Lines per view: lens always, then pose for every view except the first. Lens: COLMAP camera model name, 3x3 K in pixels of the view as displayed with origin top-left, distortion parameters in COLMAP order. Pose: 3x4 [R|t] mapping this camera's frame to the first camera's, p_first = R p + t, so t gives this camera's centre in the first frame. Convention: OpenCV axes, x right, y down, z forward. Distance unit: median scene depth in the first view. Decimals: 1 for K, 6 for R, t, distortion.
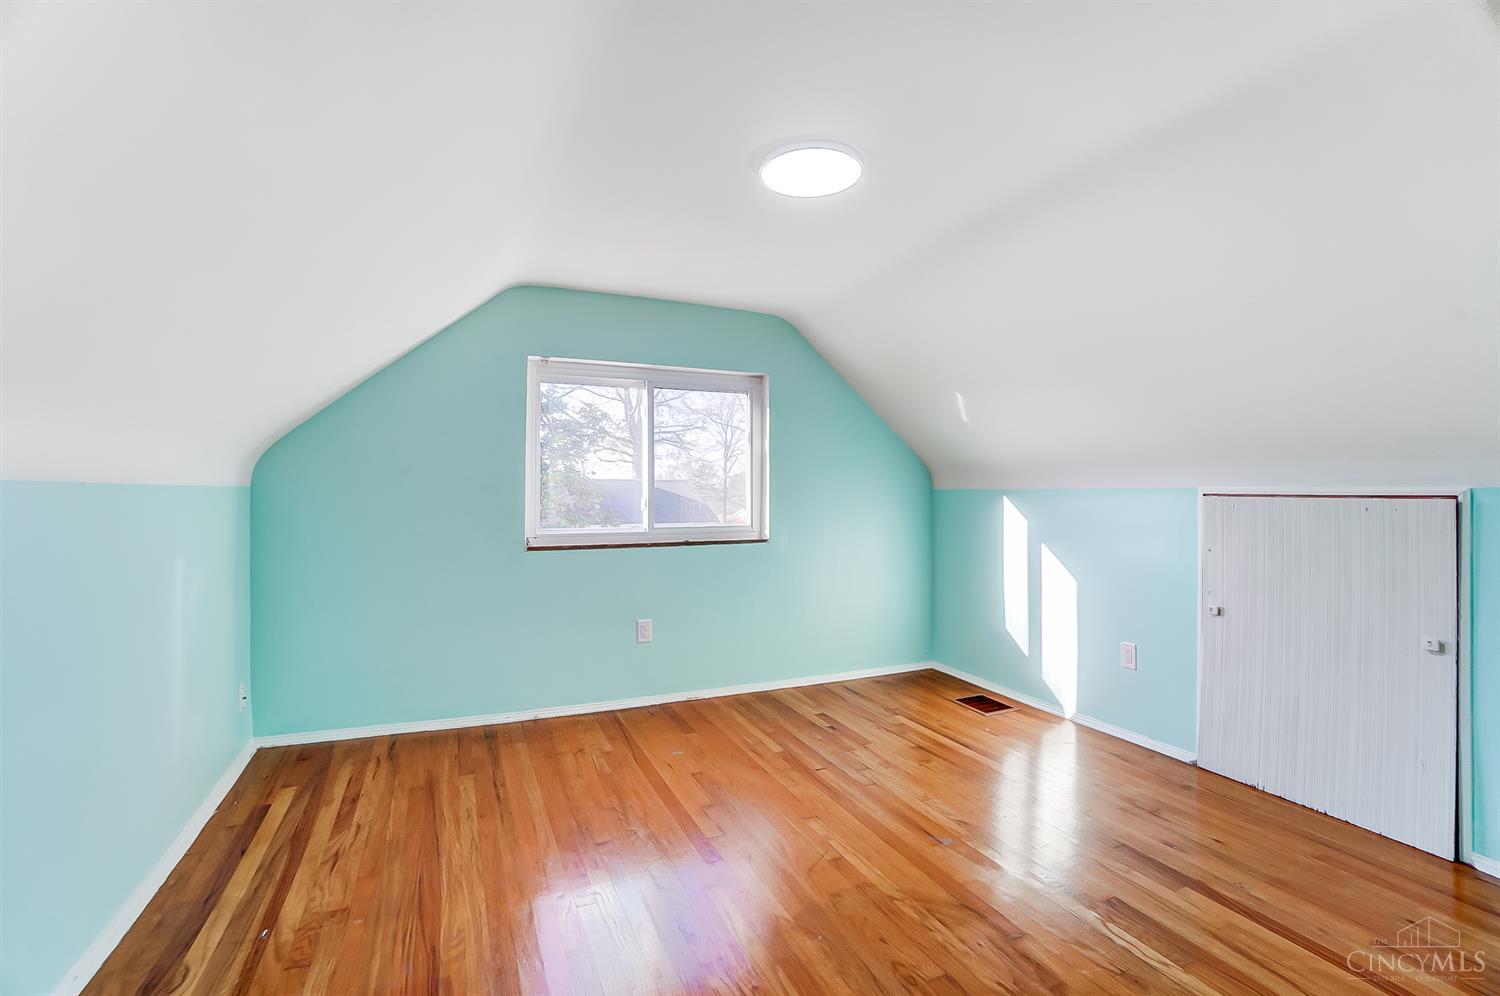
lens RADIAL K [[668.1, 0, 745.9], [0, 668.1, 487.3], [0, 0, 1]] dist [-0.065851, 0.023897]
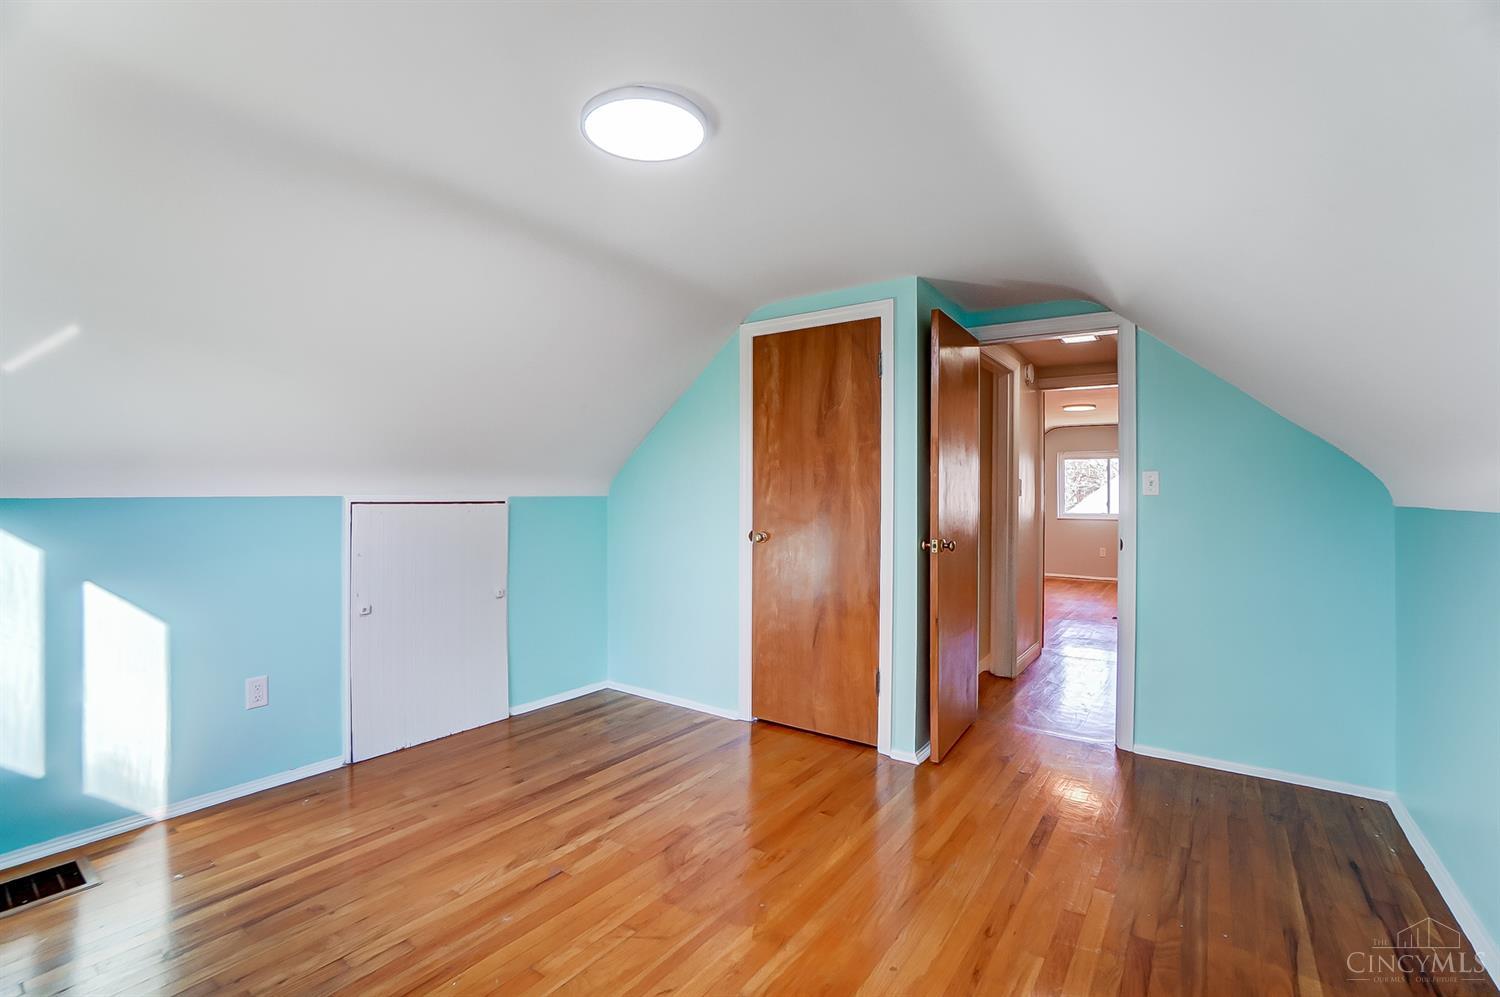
lens RADIAL K [[663.5, 0, 750.0], [0, 663.5, 498.5], [0, 0, 1]] dist [-0.000257, 0.000062]
pose [[-0.508386, -0.011694, 0.861050, -0.520242], [-0.018200, 0.999830, 0.002832, -0.006615], [-0.860937, -0.014232, -0.508512, 0.982013]]
